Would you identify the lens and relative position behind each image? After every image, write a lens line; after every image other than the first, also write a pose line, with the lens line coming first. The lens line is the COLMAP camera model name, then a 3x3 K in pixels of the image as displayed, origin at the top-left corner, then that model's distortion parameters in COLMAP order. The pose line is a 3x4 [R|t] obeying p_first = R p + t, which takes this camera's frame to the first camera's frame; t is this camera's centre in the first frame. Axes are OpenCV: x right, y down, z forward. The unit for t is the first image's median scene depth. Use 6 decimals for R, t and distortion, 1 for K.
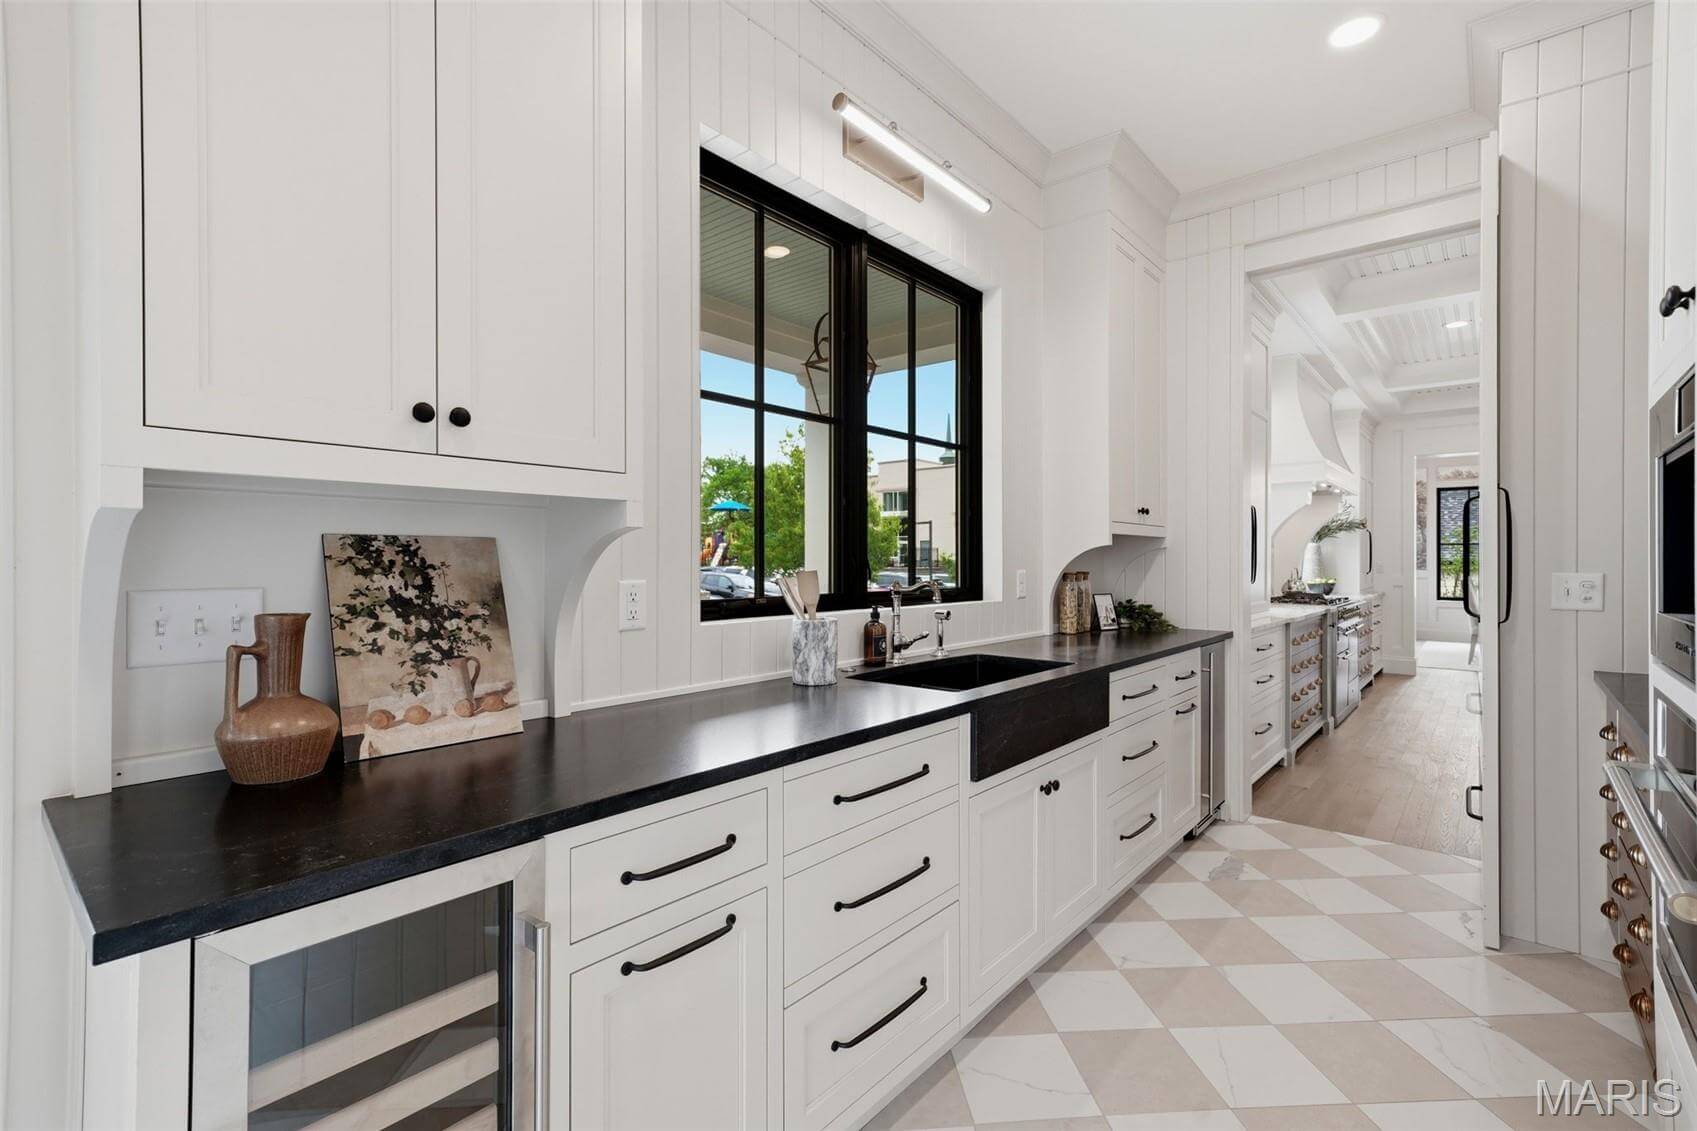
lens RADIAL K [[760.2, 0, 872.2], [0, 760.2, 563.4], [0, 0, 1]] dist [0.000163, 0.000128]
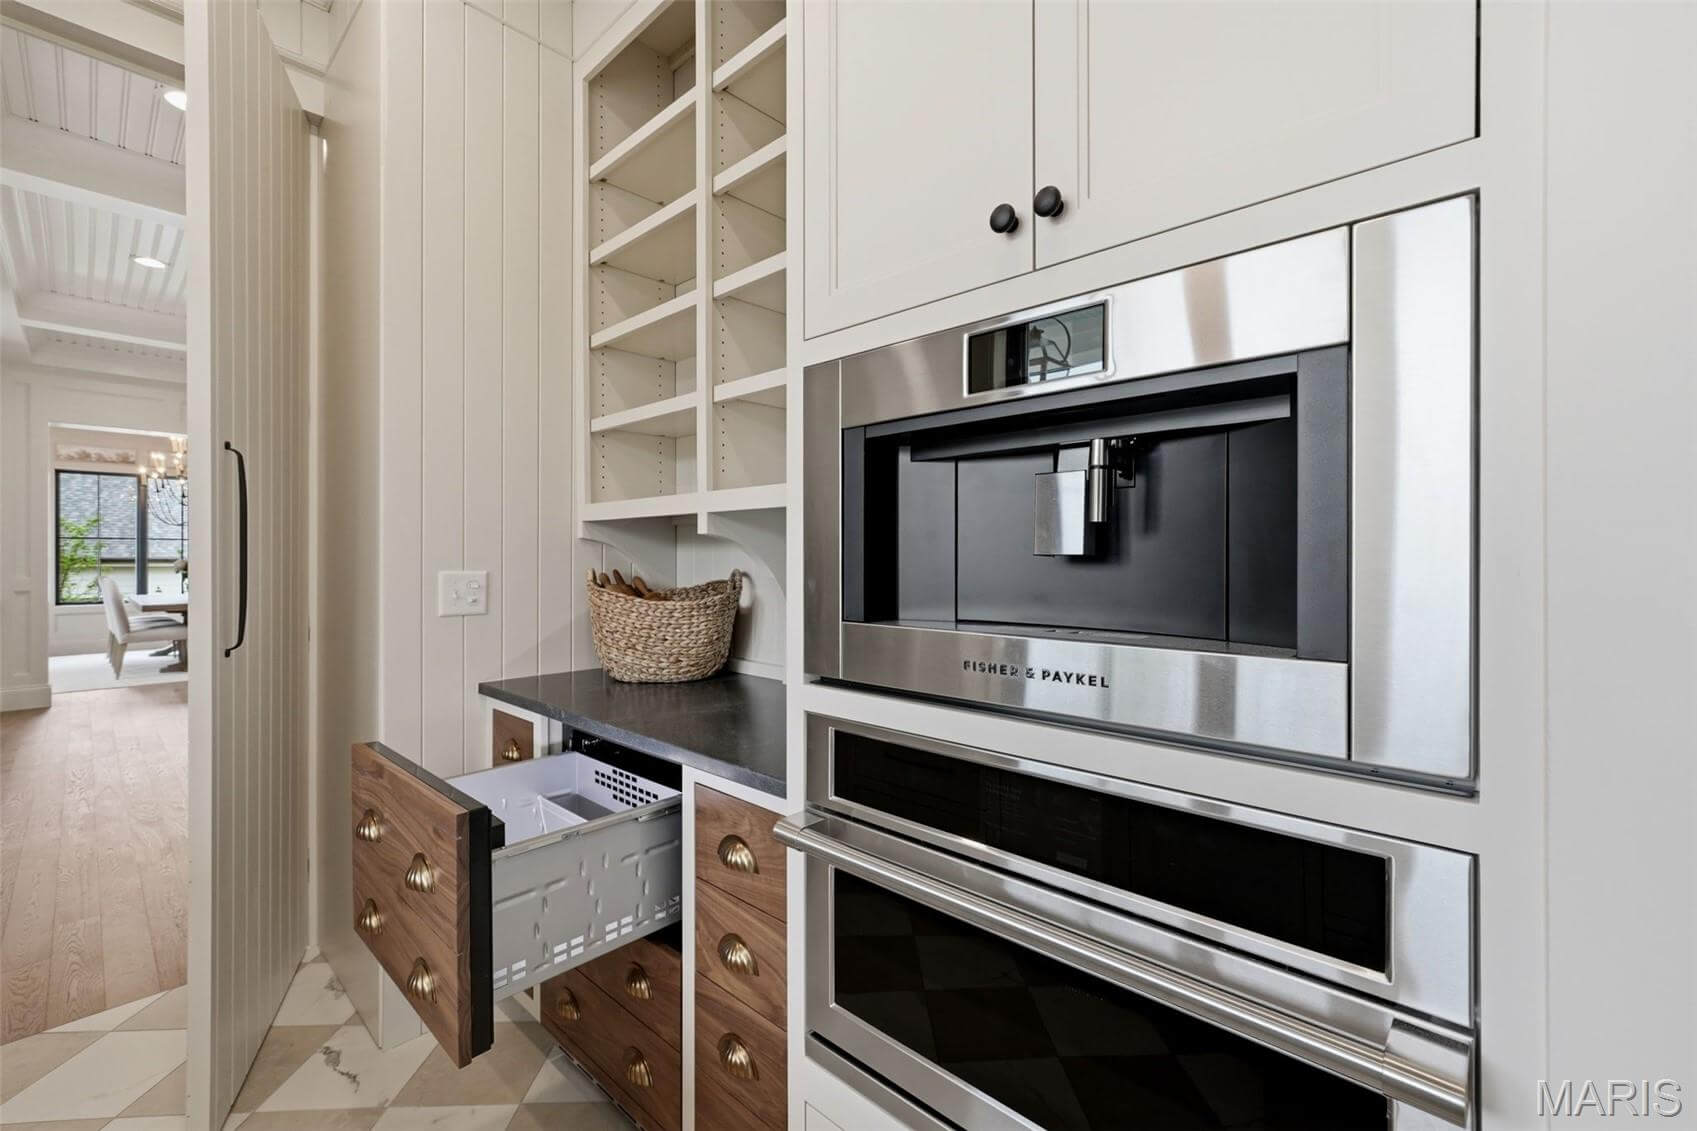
lens RADIAL K [[710.2, 0, 848.5], [0, 710.2, 559.5], [0, 0, 1]] dist [0.000468, -0.000031]
pose [[0.059655, 0.000568, 0.998219, 0.110215], [0.000789, 0.999999, -0.000616, -0.000597], [-0.998219, 0.000825, 0.059654, 0.369878]]
